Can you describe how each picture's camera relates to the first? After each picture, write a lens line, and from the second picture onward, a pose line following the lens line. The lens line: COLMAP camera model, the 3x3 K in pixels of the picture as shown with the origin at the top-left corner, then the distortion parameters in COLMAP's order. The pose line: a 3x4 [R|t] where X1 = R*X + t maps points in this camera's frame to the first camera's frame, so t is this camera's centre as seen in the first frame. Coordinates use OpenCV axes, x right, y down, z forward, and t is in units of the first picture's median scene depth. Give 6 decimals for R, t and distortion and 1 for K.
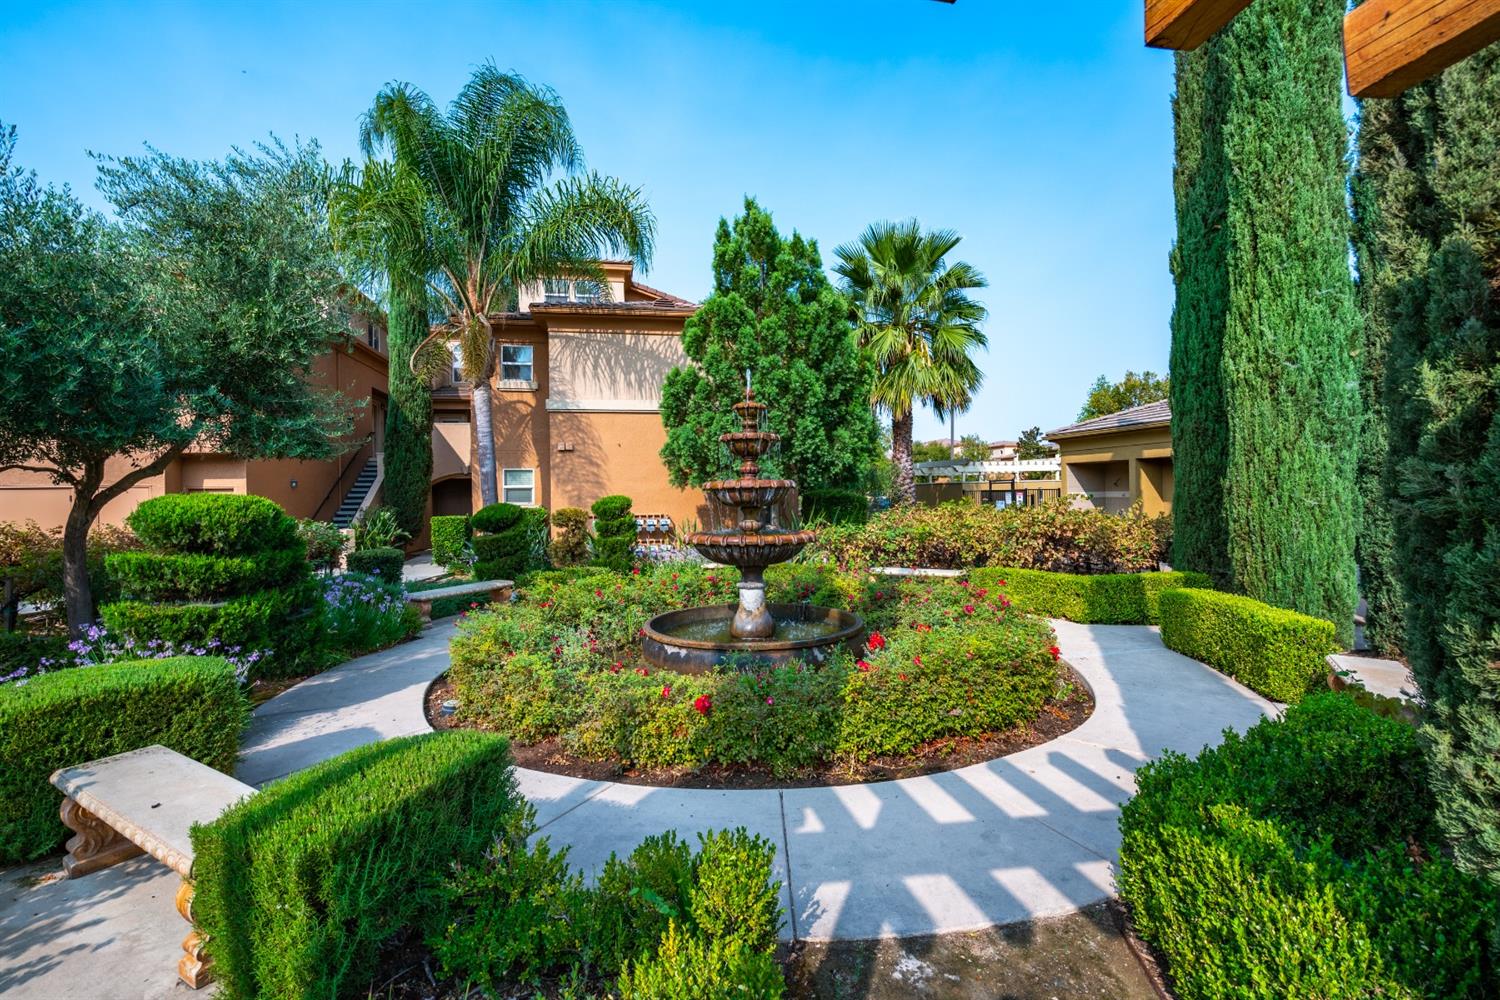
lens RADIAL K [[698.0, 0, 753.6], [0, 698.0, 494.9], [0, 0, 1]] dist [-0.016198, 0.000198]
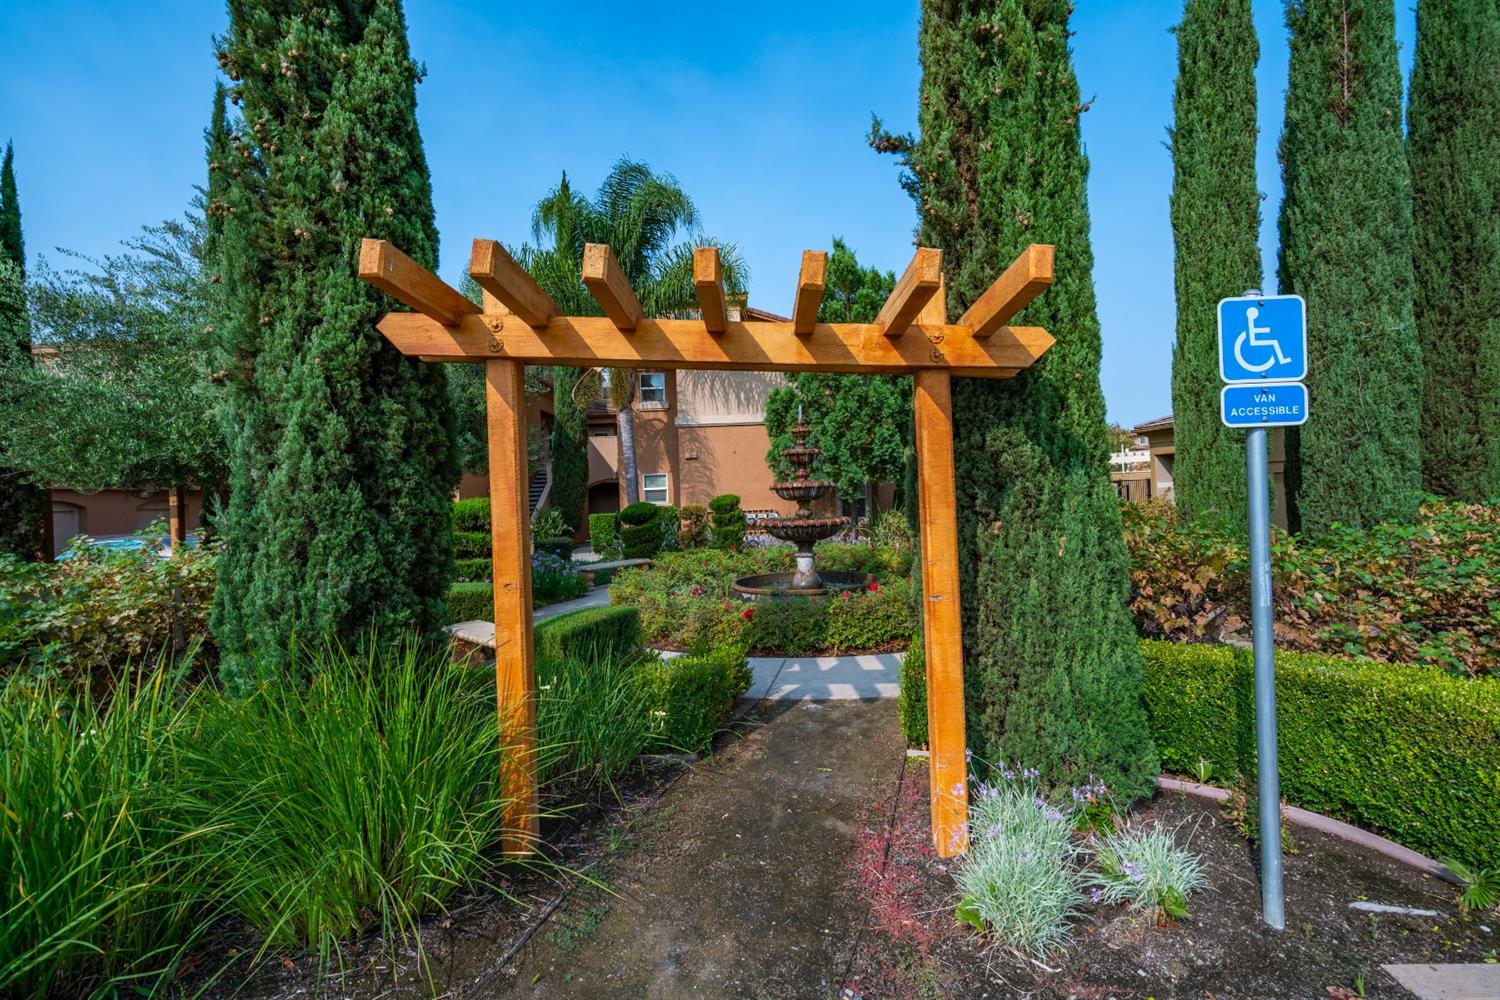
lens RADIAL K [[695.0, 0, 746.5], [0, 695.0, 496.8], [0, 0, 1]] dist [-0.056693, 0.021192]
pose [[0.979083, -0.019901, -0.202484, 0.084564], [0.021287, 0.999762, 0.004671, 0.000227], [0.202343, -0.008884, 0.979274, -0.208635]]
